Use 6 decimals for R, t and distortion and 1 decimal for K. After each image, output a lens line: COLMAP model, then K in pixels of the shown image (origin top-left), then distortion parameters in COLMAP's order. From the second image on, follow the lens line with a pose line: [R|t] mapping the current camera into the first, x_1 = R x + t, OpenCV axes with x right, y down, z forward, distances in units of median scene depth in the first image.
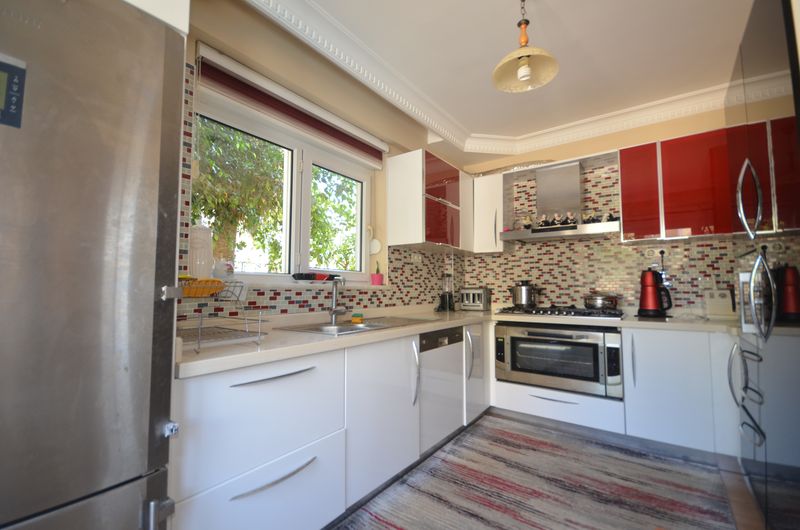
lens RADIAL K [[349.4, 0, 399.4], [0, 349.4, 268.5], [0, 0, 1]] dist [0.002772, -0.007904]
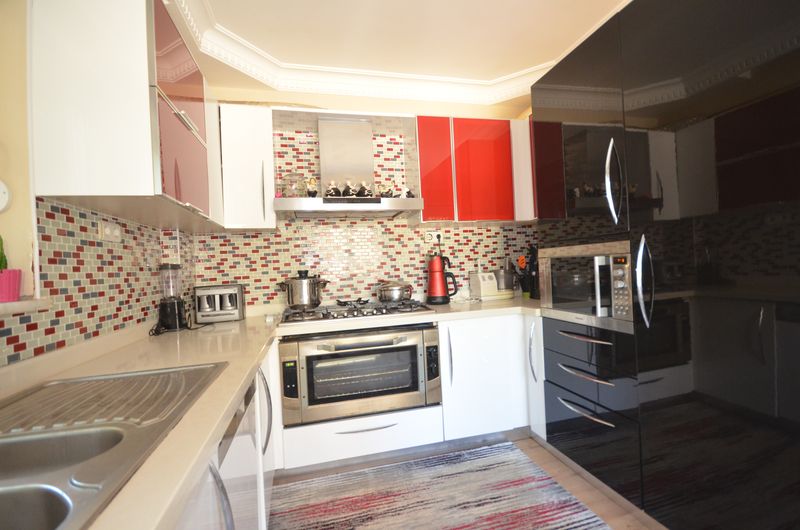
lens RADIAL K [[349.4, 0, 399.4], [0, 349.4, 268.5], [0, 0, 1]] dist [0.002772, -0.007904]
pose [[0.633935, -0.036386, 0.772530, -0.075309], [0.005438, 0.999078, 0.042593, 0.000910], [-0.773367, -0.022800, 0.633548, 0.447380]]
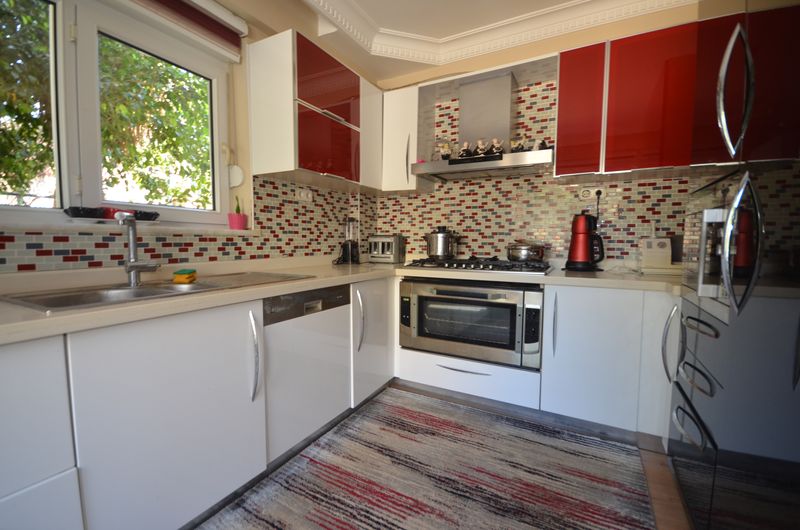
lens RADIAL K [[349.4, 0, 399.4], [0, 349.4, 268.5], [0, 0, 1]] dist [0.002772, -0.007904]
pose [[0.990374, -0.005717, 0.138303, 0.165685], [-0.013585, 0.990309, 0.138216, 0.022492], [-0.137752, -0.138764, 0.980698, 0.223749]]
